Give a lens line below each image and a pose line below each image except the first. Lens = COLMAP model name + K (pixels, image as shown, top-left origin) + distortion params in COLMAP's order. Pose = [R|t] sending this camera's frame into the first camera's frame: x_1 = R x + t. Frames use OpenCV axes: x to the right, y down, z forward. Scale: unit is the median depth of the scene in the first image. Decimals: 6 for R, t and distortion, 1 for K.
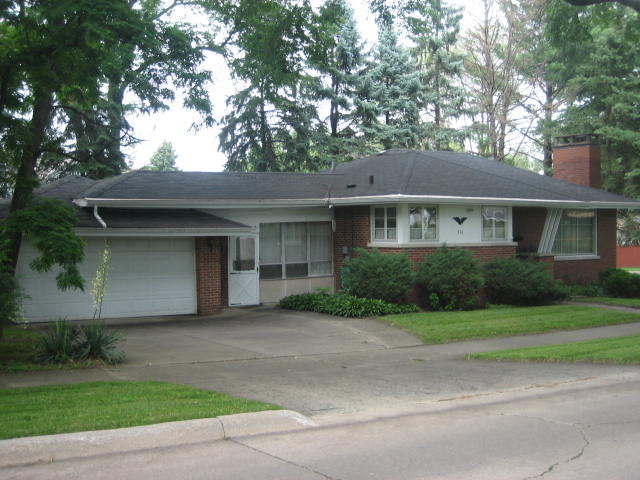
lens RADIAL K [[672.1, 0, 319.1], [0, 672.1, 242.2], [0, 0, 1]] dist [-0.152740, 0.166932]
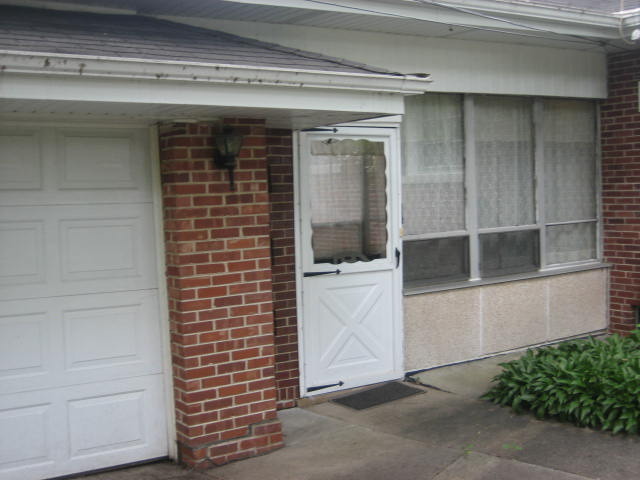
lens RADIAL K [[672.1, 0, 319.1], [0, 672.1, 242.2], [0, 0, 1]] dist [-0.152740, 0.166932]
pose [[0.999468, -0.020819, -0.025122, -0.116977], [0.022132, 0.998341, 0.053150, 0.019255], [0.023974, -0.053677, 0.998270, 0.720140]]
